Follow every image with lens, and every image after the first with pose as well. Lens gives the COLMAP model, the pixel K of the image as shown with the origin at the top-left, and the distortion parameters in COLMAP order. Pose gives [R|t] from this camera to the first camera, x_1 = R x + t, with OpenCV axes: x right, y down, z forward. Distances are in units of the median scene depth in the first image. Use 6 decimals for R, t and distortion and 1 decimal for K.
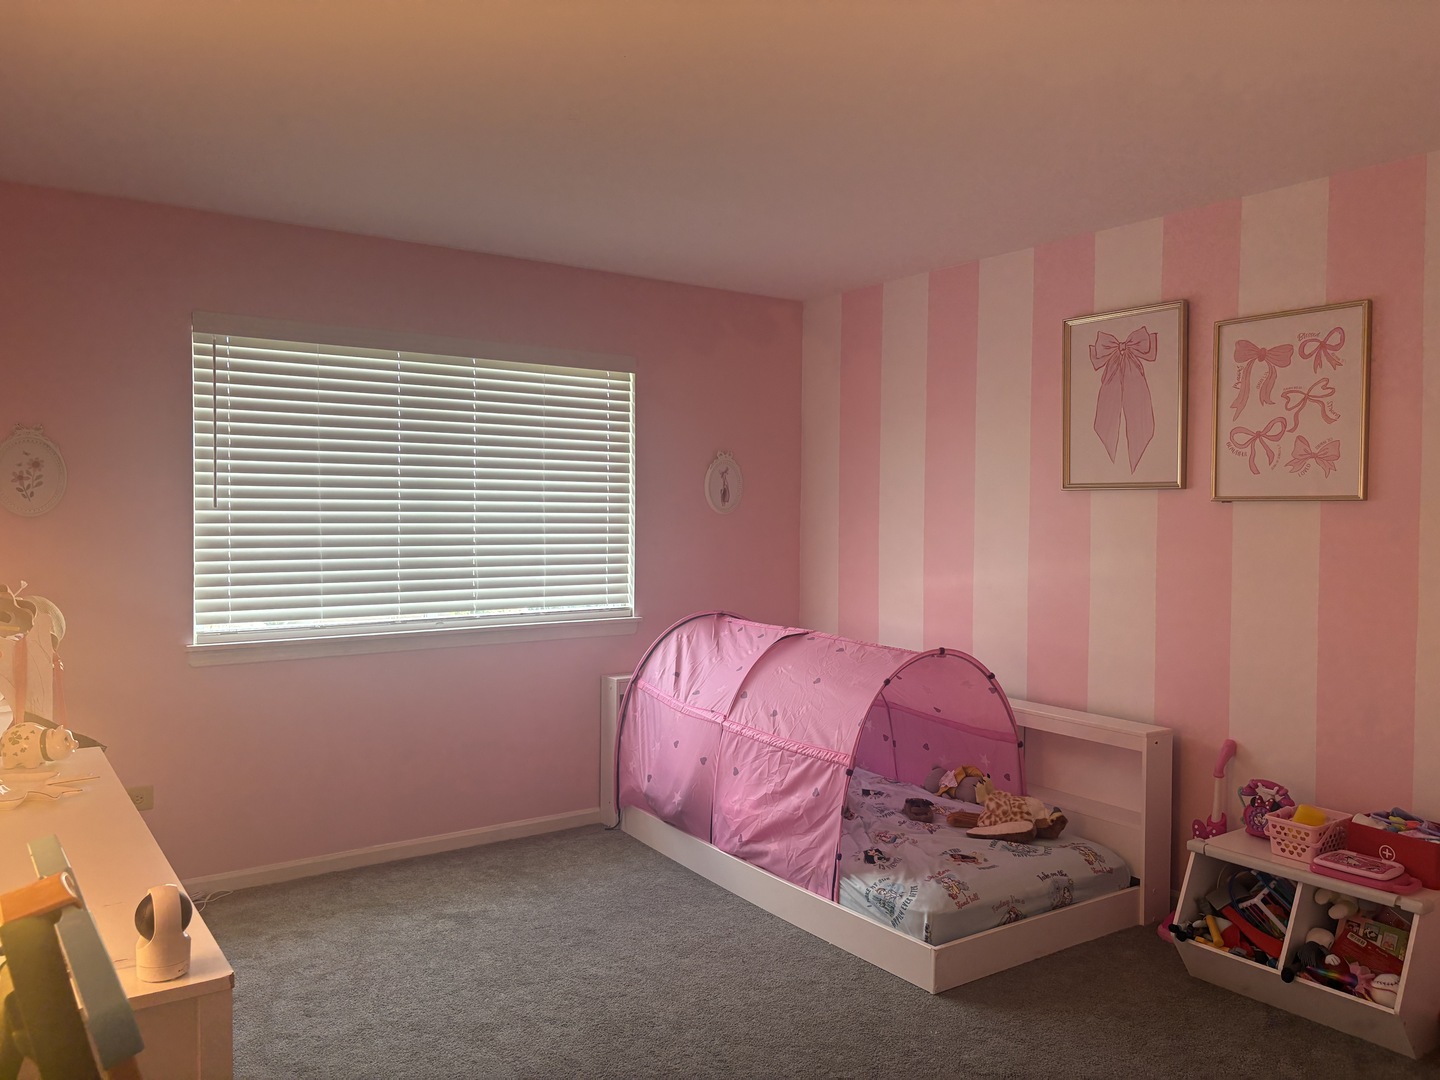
lens RADIAL K [[1076.9, 0, 730.6], [0, 1076.9, 537.3], [0, 0, 1]] dist [0.059695, -0.071433]
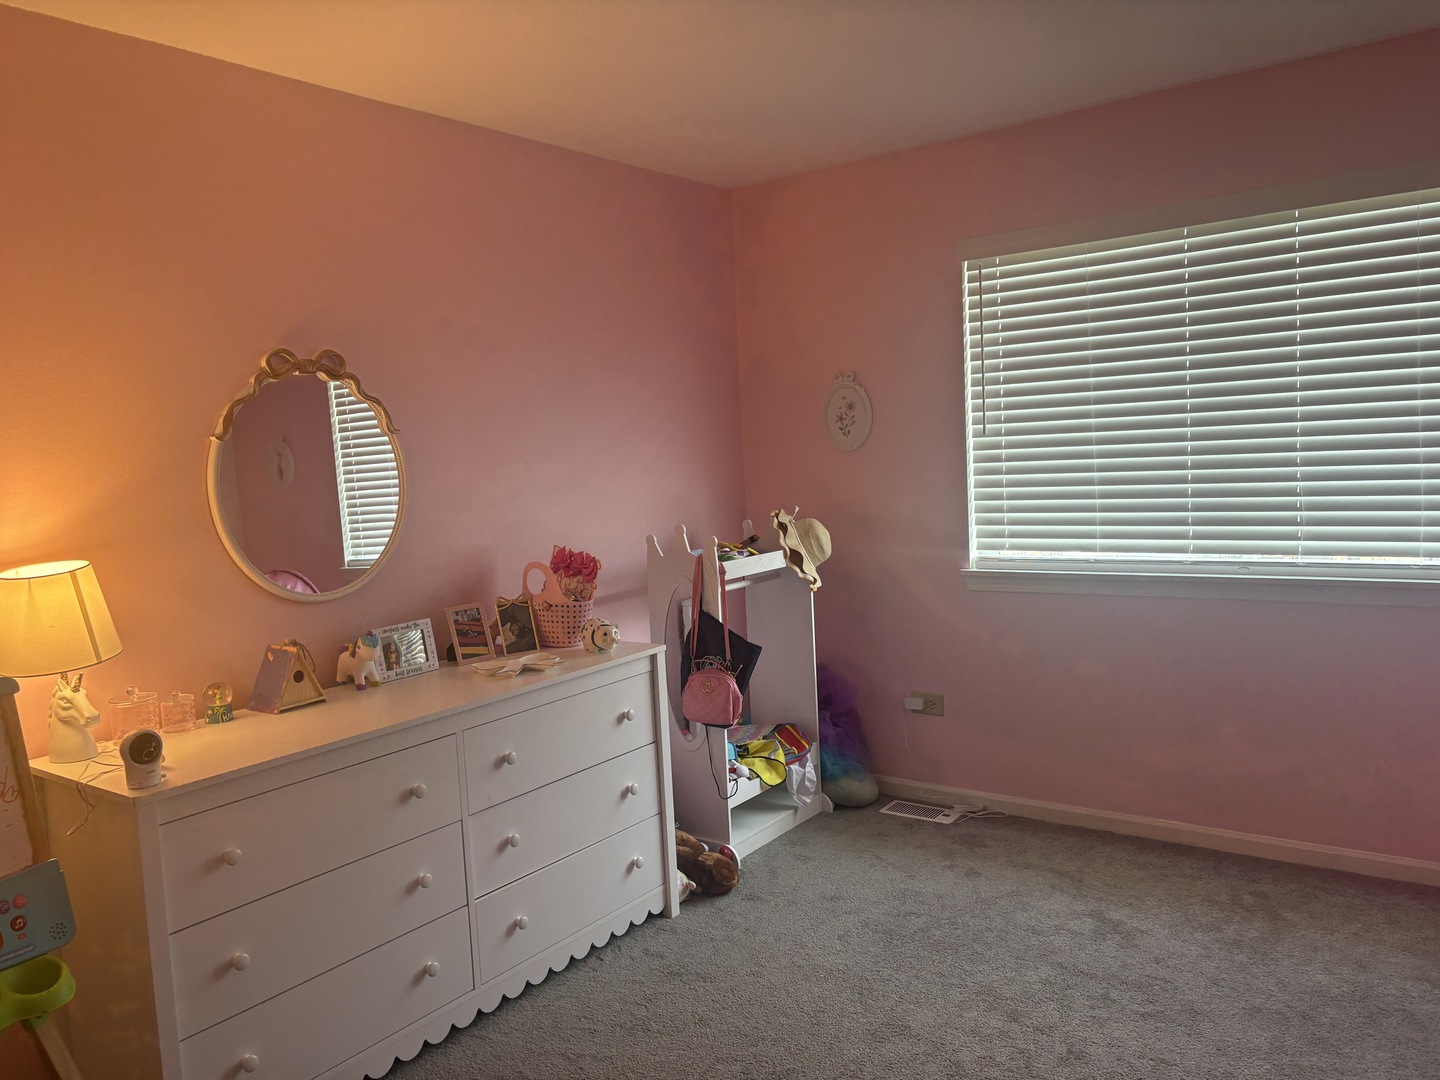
lens RADIAL K [[1076.9, 0, 672.3], [0, 1076.9, 534.0], [0, 0, 1]] dist [0.059695, -0.071433]
pose [[0.298758, 0.056311, -0.952666, 0.396308], [0.035850, 0.996891, 0.070167, -0.016442], [0.953655, -0.055116, 0.295811, 0.423310]]
